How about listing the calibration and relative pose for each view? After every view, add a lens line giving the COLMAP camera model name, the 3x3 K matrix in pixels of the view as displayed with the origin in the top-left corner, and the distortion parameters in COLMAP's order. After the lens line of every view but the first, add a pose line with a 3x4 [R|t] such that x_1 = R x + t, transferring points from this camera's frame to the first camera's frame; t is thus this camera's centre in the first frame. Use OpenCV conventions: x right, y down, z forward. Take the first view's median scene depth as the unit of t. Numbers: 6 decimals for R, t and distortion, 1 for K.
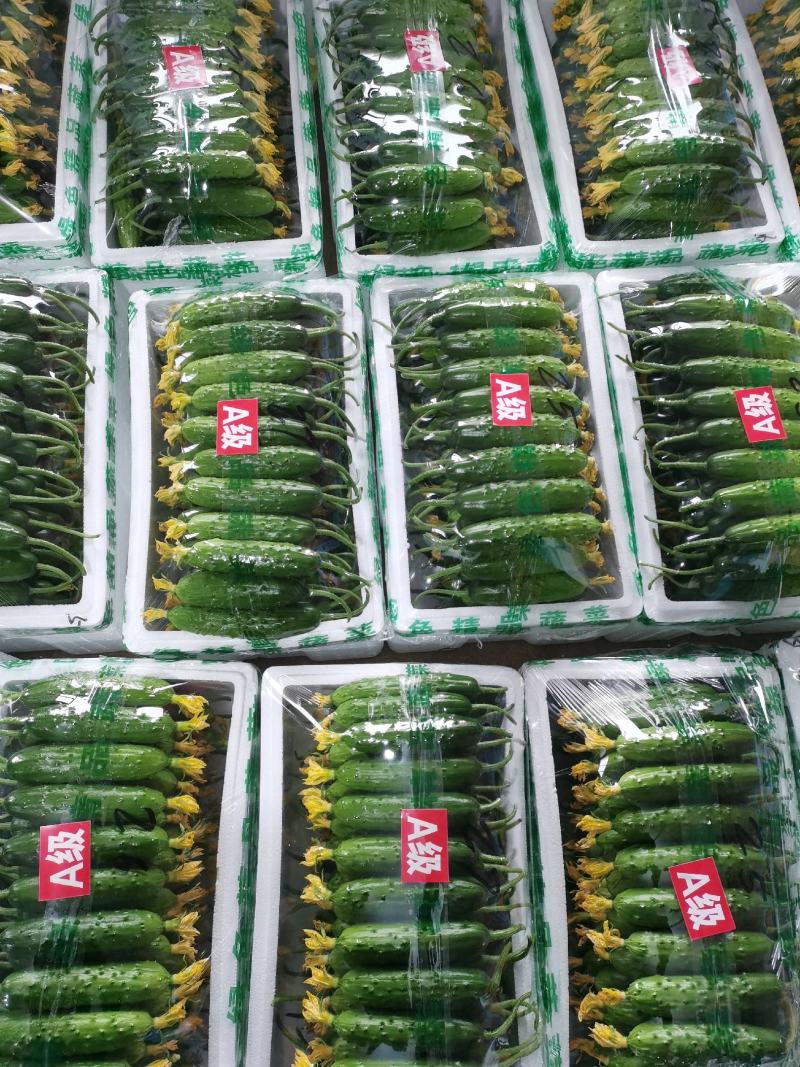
lens RADIAL K [[817.5, 0, 403.6], [0, 817.5, 538.4], [0, 0, 1]] dist [0.054280, -0.060237]
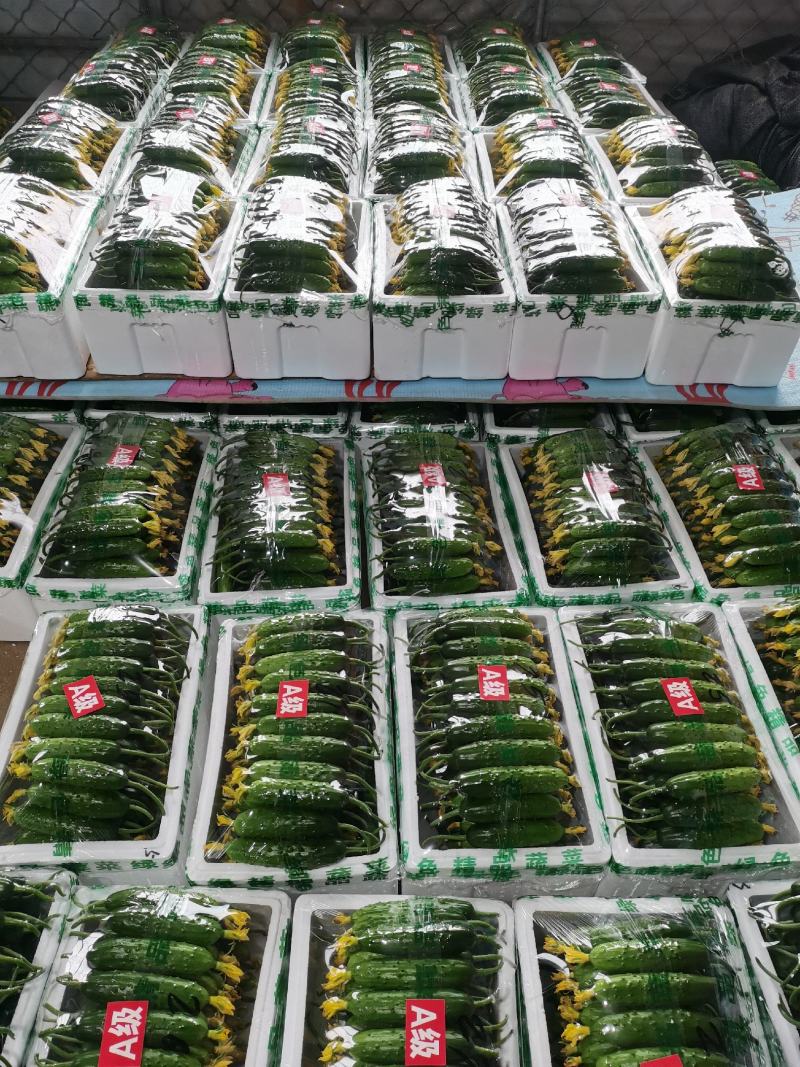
lens RADIAL K [[817.5, 0, 403.6], [0, 817.5, 538.4], [0, 0, 1]] dist [0.054280, -0.060237]
pose [[0.999076, -0.004971, -0.042685, 0.040372], [-0.016045, 0.878303, -0.477835, 0.267945], [0.039865, 0.478078, 0.877412, -0.308234]]
